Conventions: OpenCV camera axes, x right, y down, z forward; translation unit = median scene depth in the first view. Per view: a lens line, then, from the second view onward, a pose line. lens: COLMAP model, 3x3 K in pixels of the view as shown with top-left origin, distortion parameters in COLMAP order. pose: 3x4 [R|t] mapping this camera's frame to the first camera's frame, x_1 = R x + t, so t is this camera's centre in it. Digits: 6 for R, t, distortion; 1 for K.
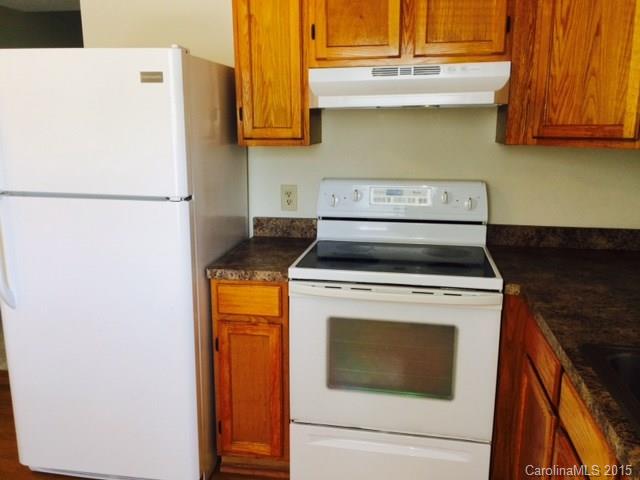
lens RADIAL K [[537.9, 0, 320.0], [0, 537.9, 240.0], [0, 0, 1]] dist [0.062347, -0.098688]
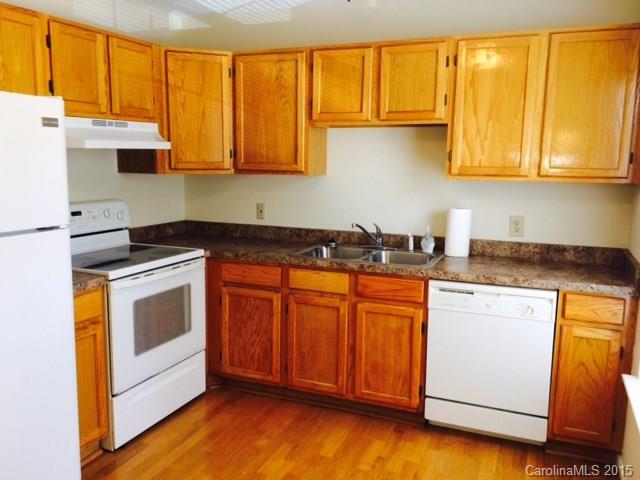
lens RADIAL K [[537.9, 0, 320.0], [0, 537.9, 240.0], [0, 0, 1]] dist [0.062347, -0.098688]
pose [[0.229041, -0.143242, 0.962820, -1.157426], [0.193156, 0.976133, 0.099274, -0.053029], [-0.954060, 0.163236, 0.251243, 0.179464]]
